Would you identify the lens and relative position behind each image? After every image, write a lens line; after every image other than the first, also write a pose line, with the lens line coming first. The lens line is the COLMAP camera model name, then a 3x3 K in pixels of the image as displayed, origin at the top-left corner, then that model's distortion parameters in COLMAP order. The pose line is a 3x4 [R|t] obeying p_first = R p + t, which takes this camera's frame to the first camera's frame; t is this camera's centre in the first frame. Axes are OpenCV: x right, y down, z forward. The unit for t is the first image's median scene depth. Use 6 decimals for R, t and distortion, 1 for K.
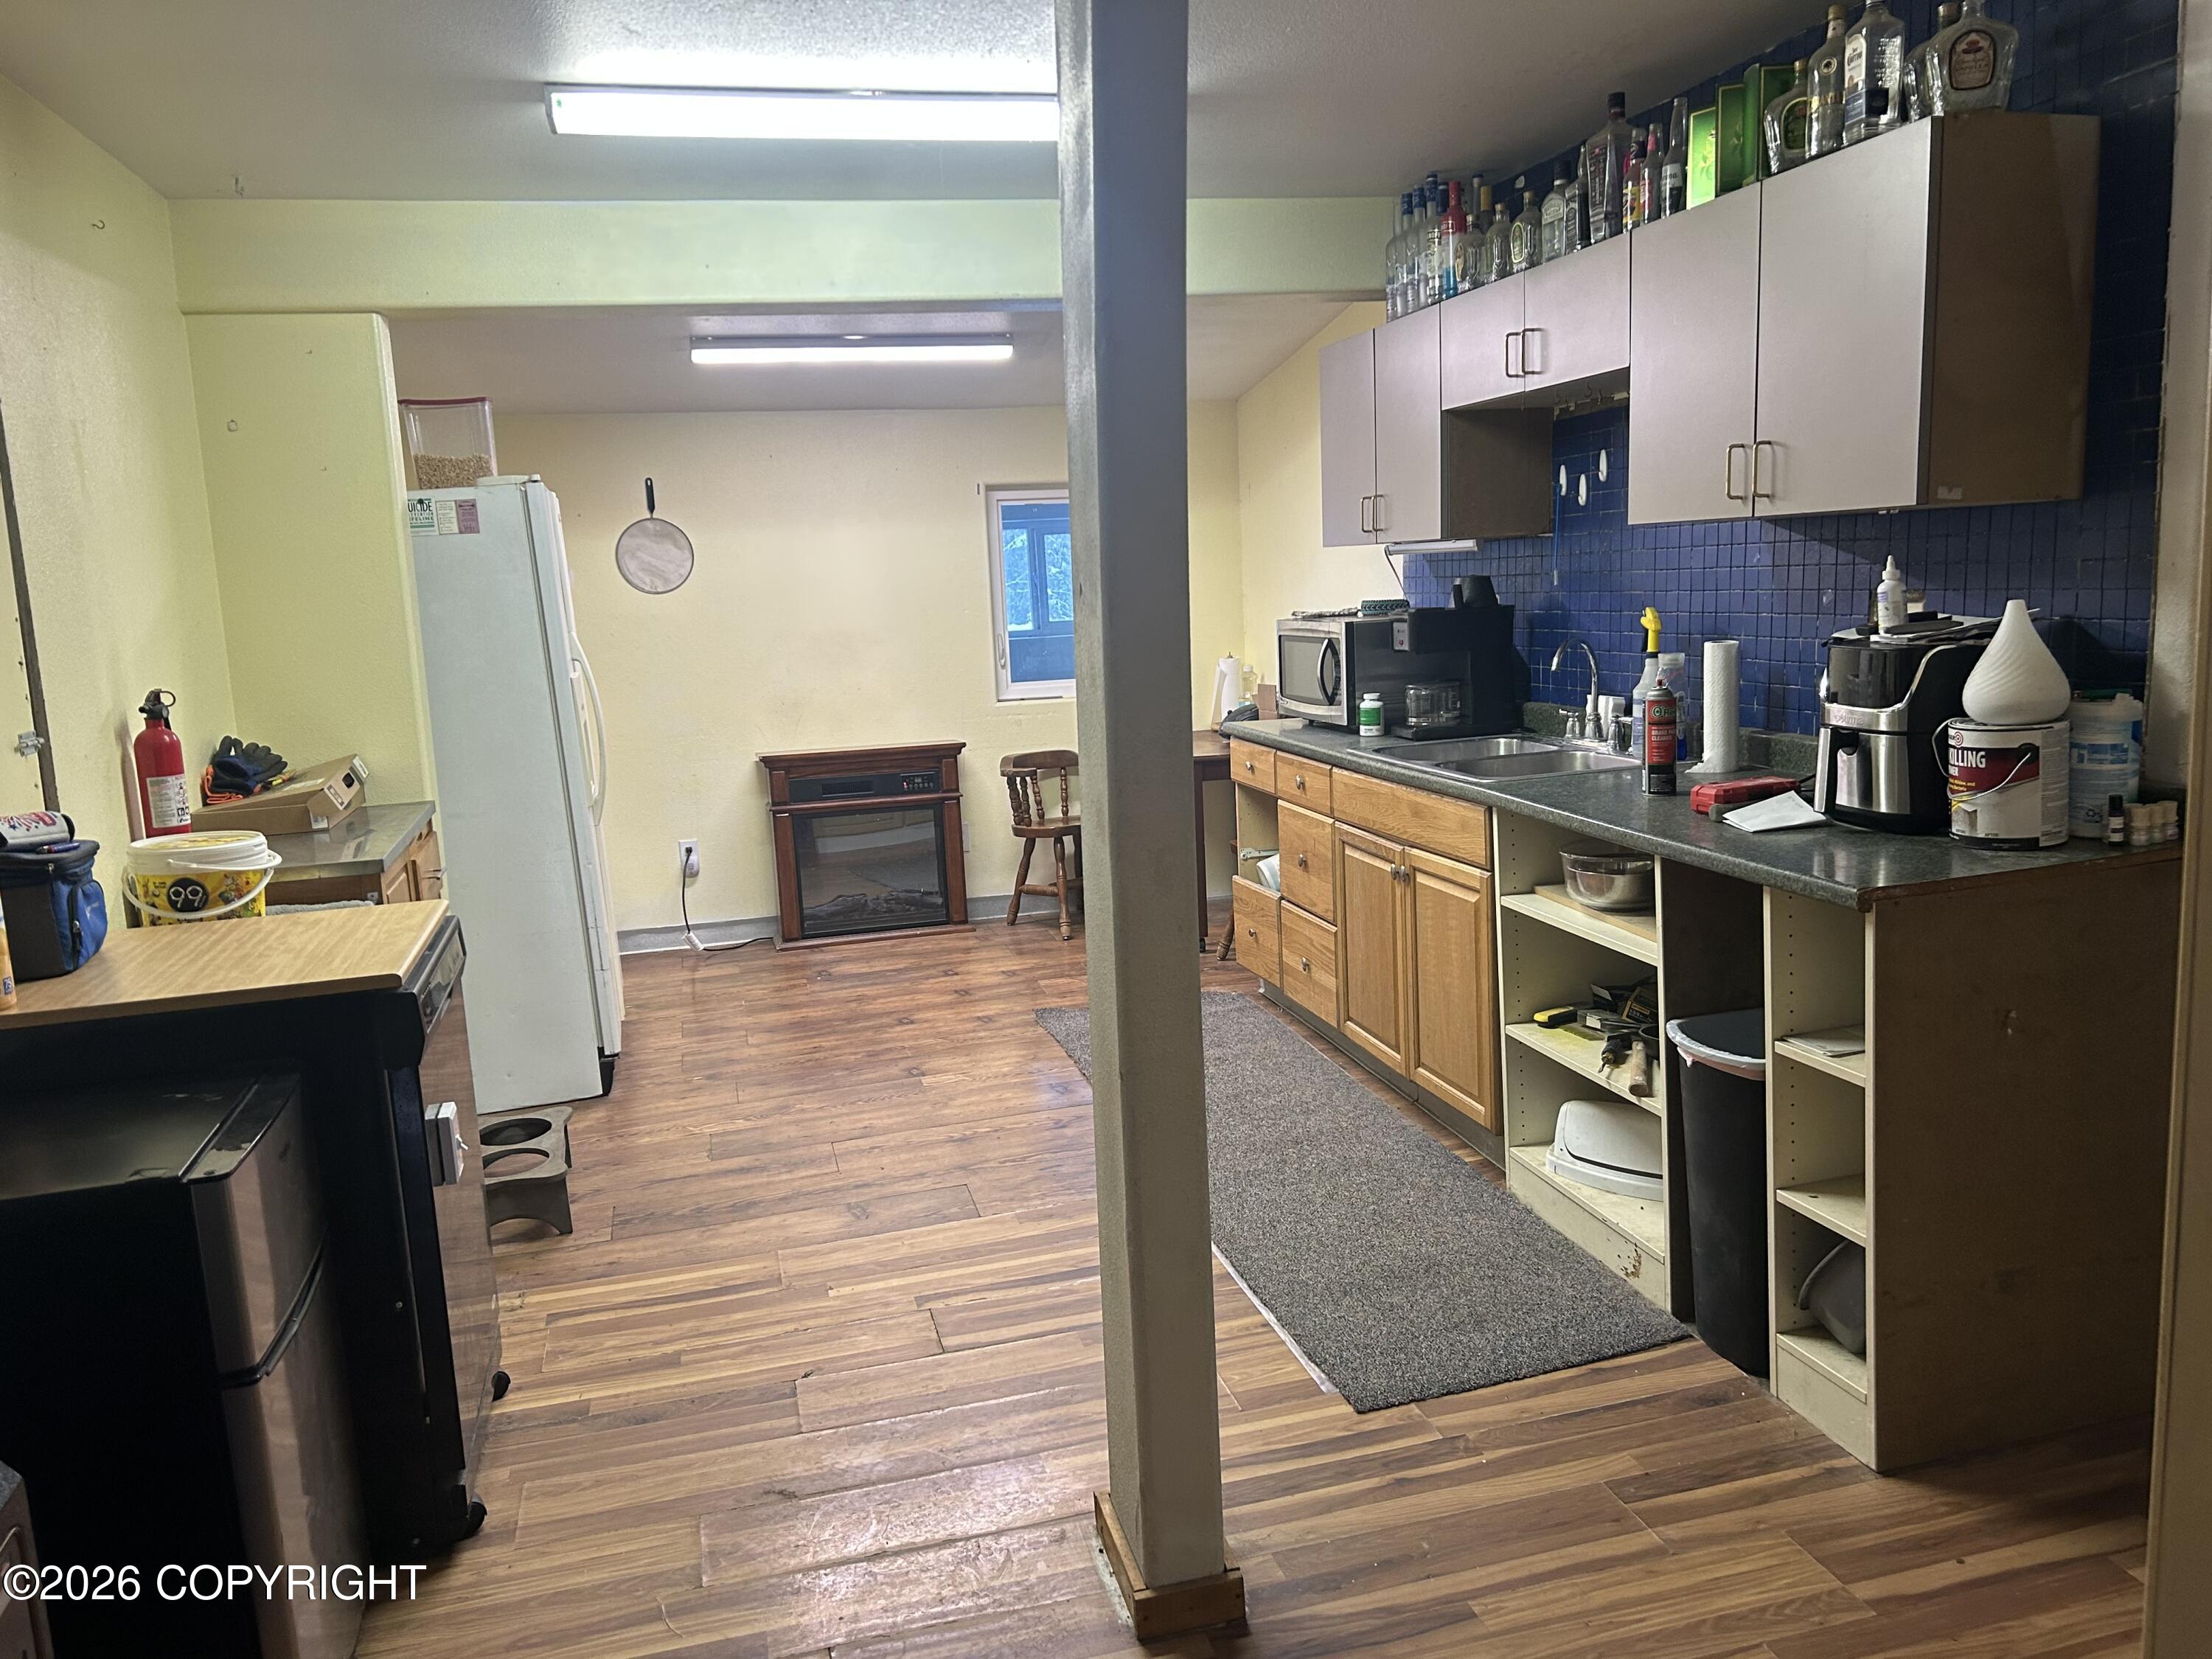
lens RADIAL K [[1663.4, 0, 1105.4], [0, 1663.4, 831.1], [0, 0, 1]] dist [0.052214, -0.043732]
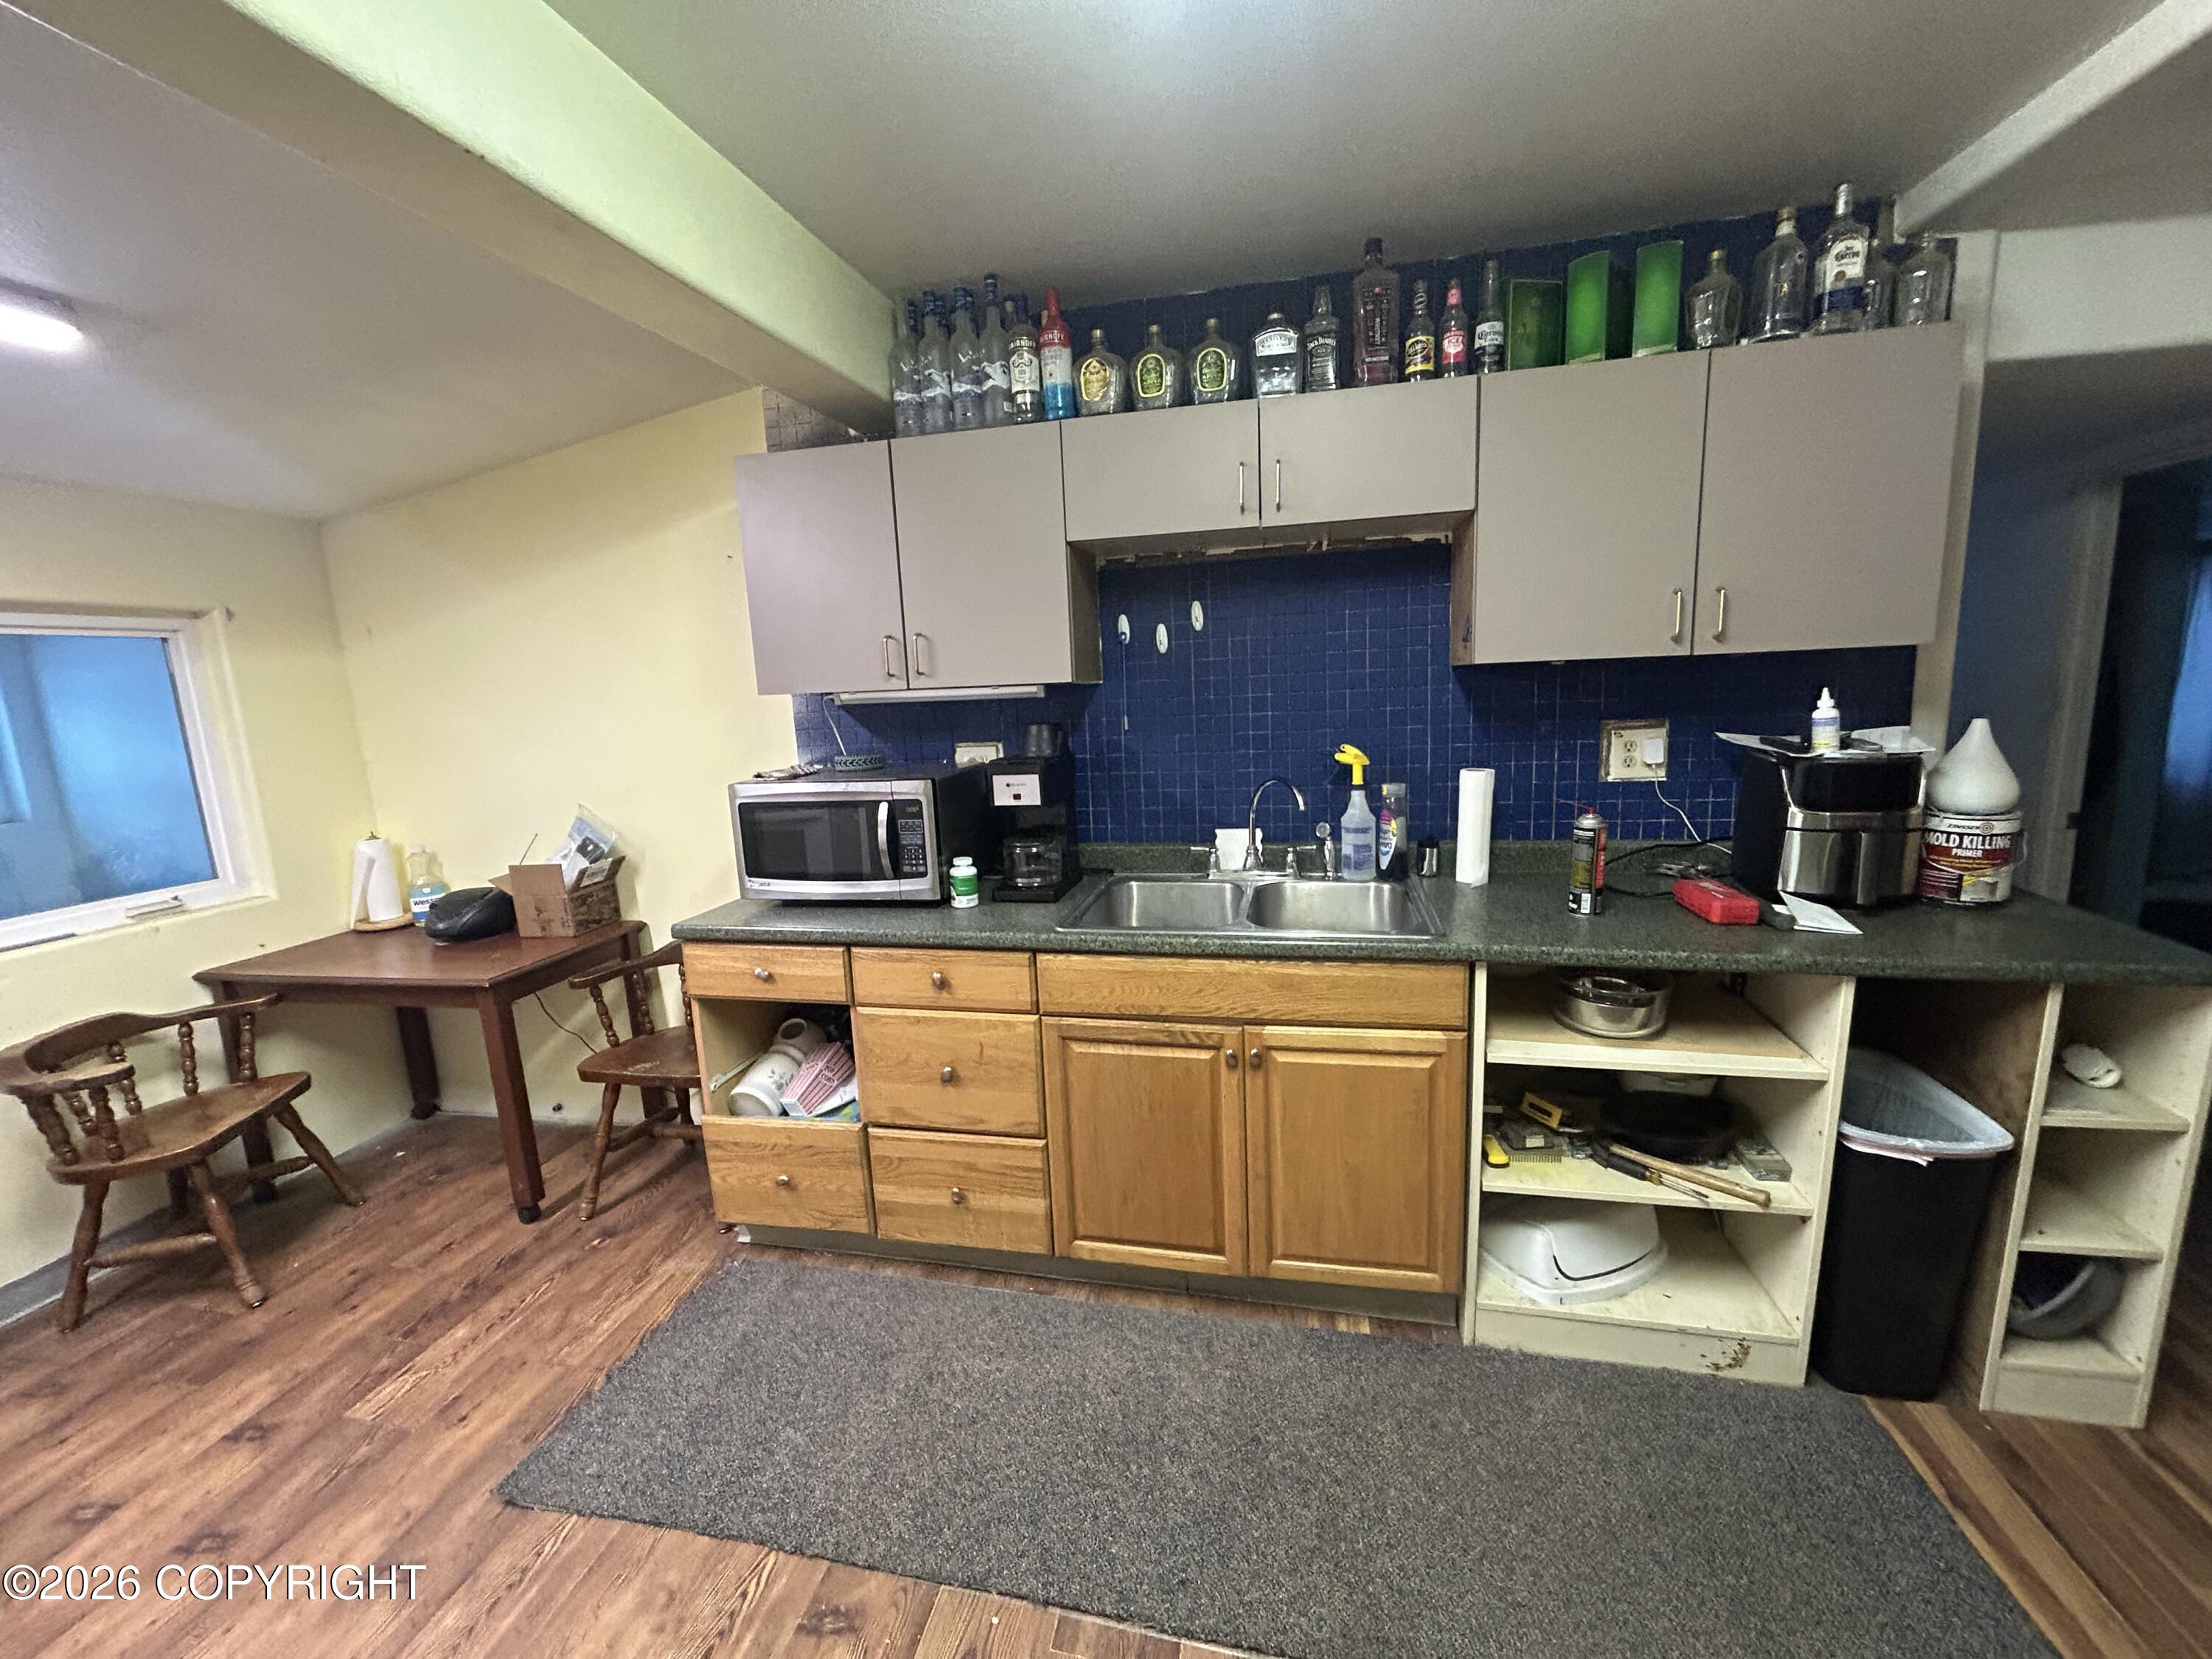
lens RADIAL K [[888.5, 0, 1115.2], [0, 888.5, 823.4], [0, 0, 1]] dist [0.002823, 0.000810]
pose [[0.442956, -0.120634, 0.888391, -0.291664], [0.161136, 0.985482, 0.053474, -0.153010], [-0.881944, 0.119465, 0.455963, 0.971815]]
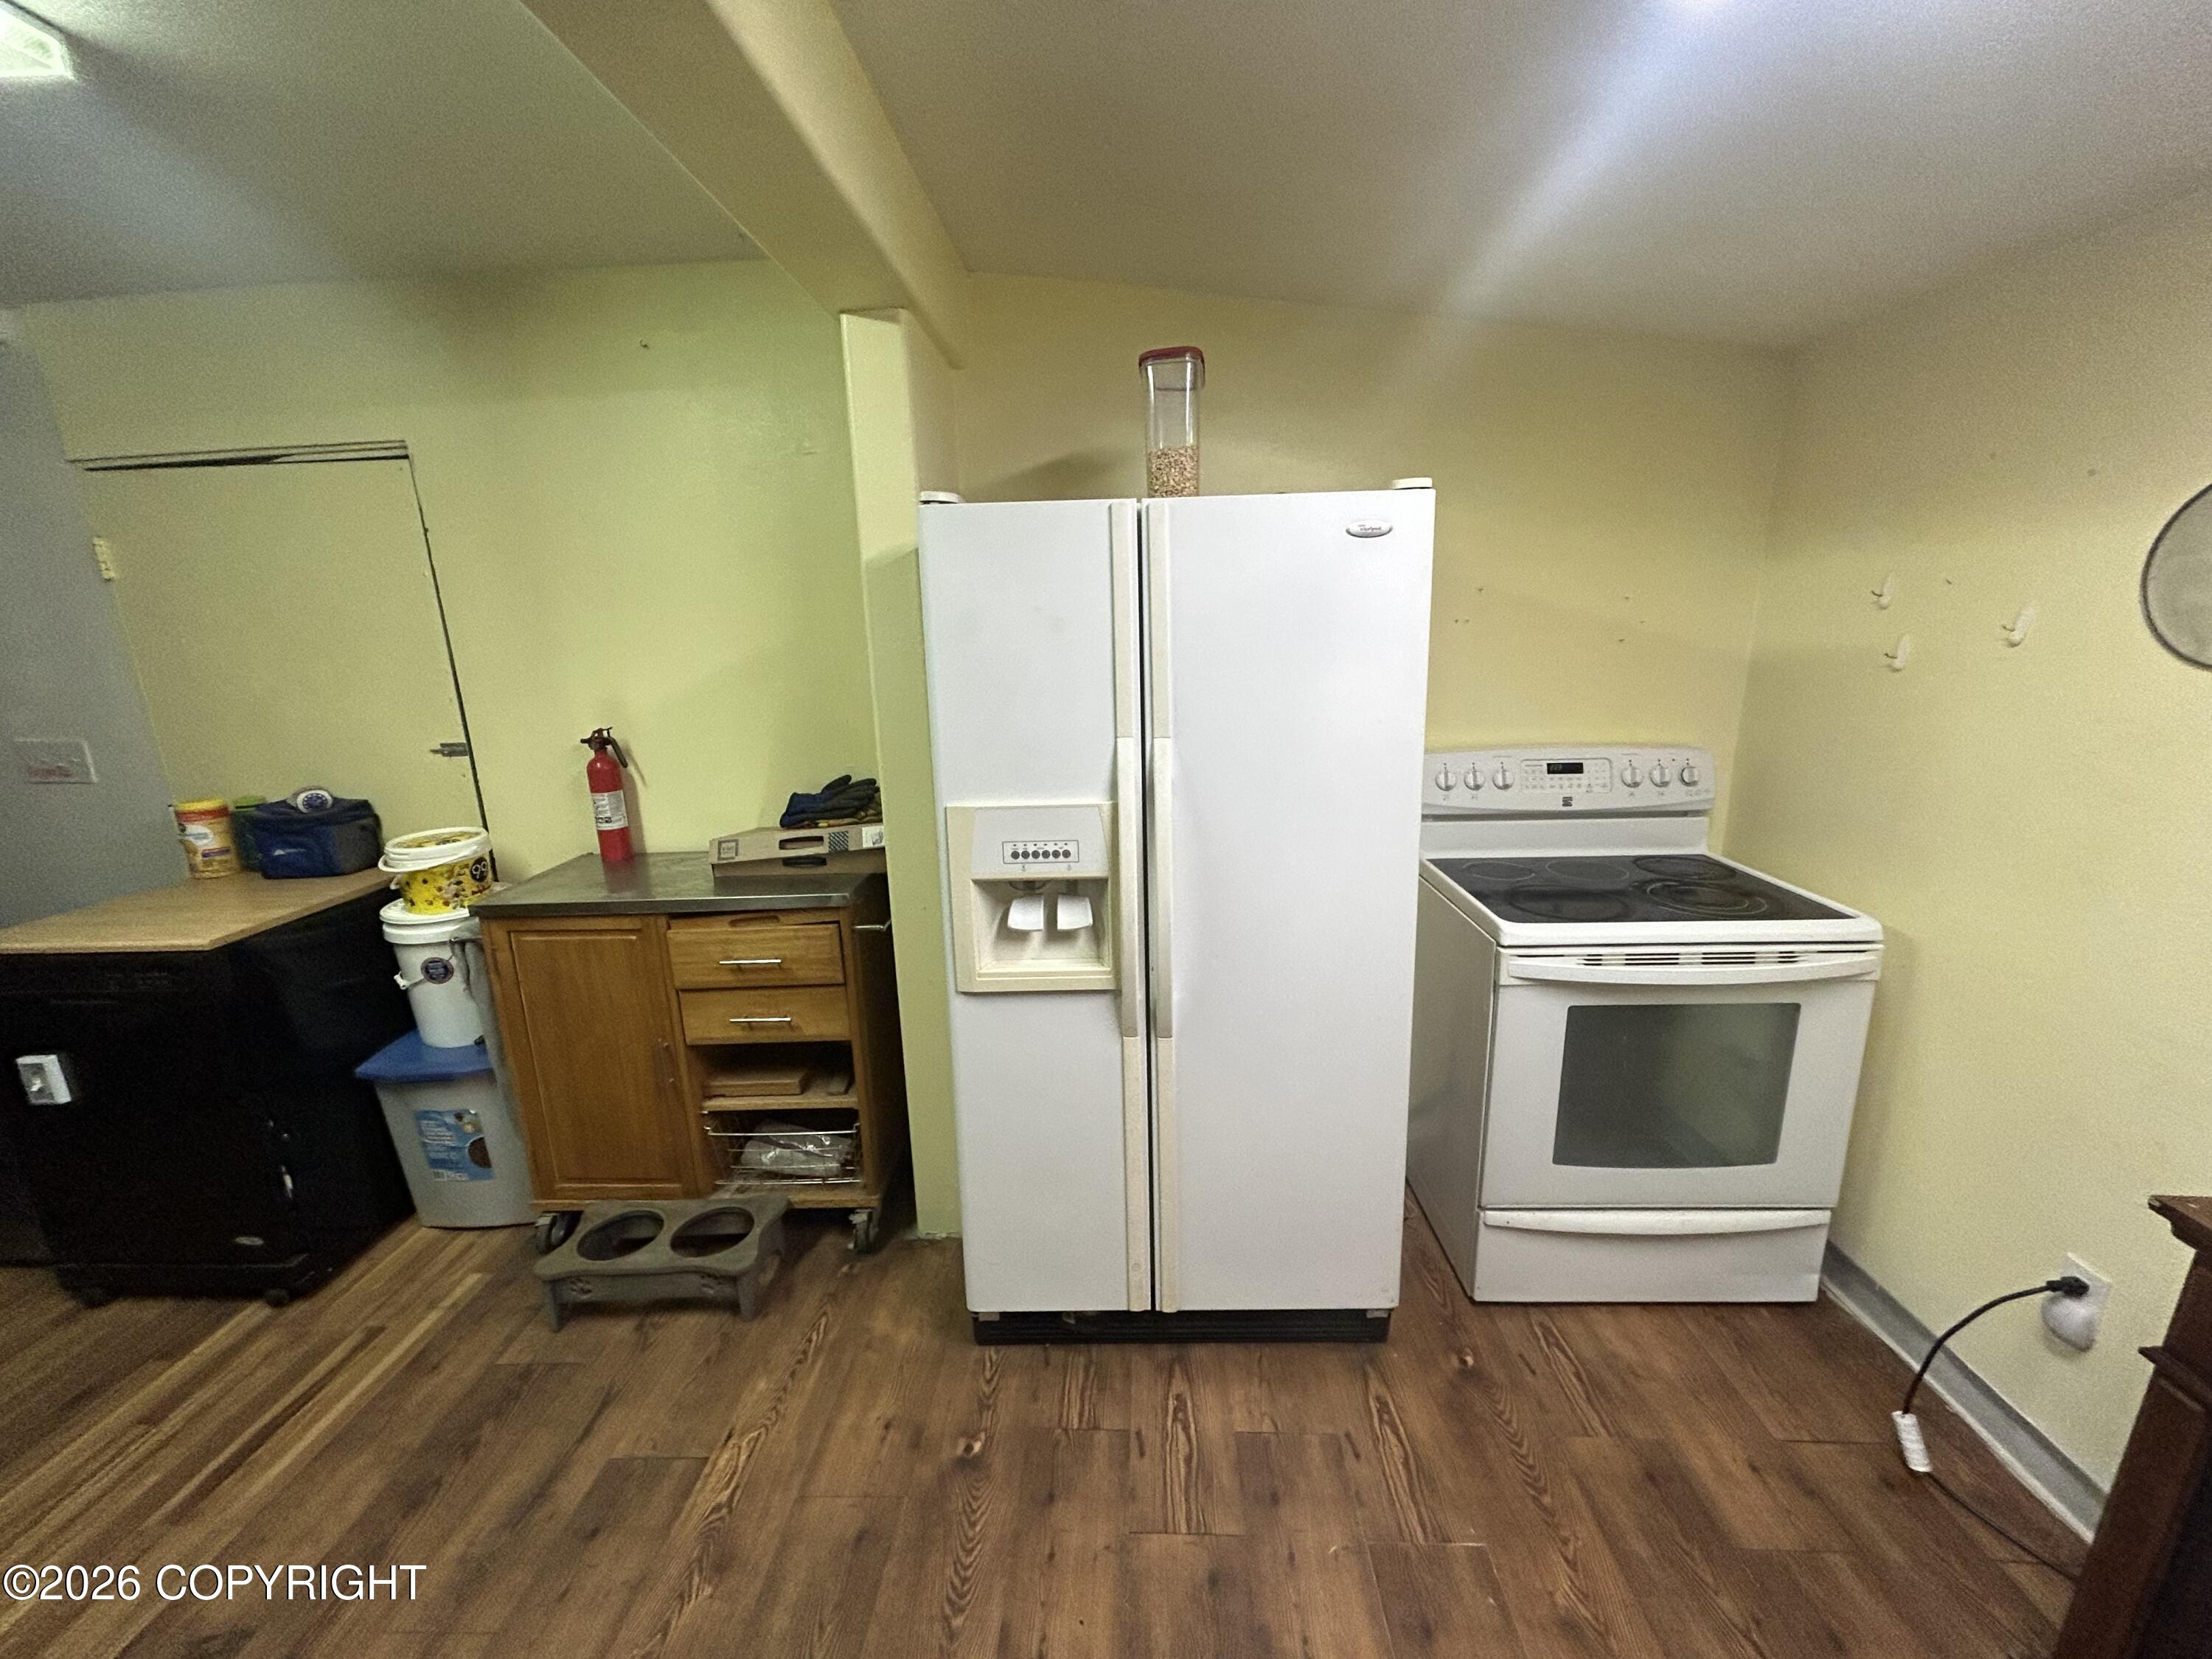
lens RADIAL K [[888.5, 0, 1106.4], [0, 888.5, 832.9], [0, 0, 1]] dist [0.002823, 0.000810]
pose [[-0.285024, 0.275491, -0.918077, -0.015029], [-0.115350, 0.940988, 0.318177, -0.259131], [0.951554, 0.196588, -0.236426, 1.506716]]
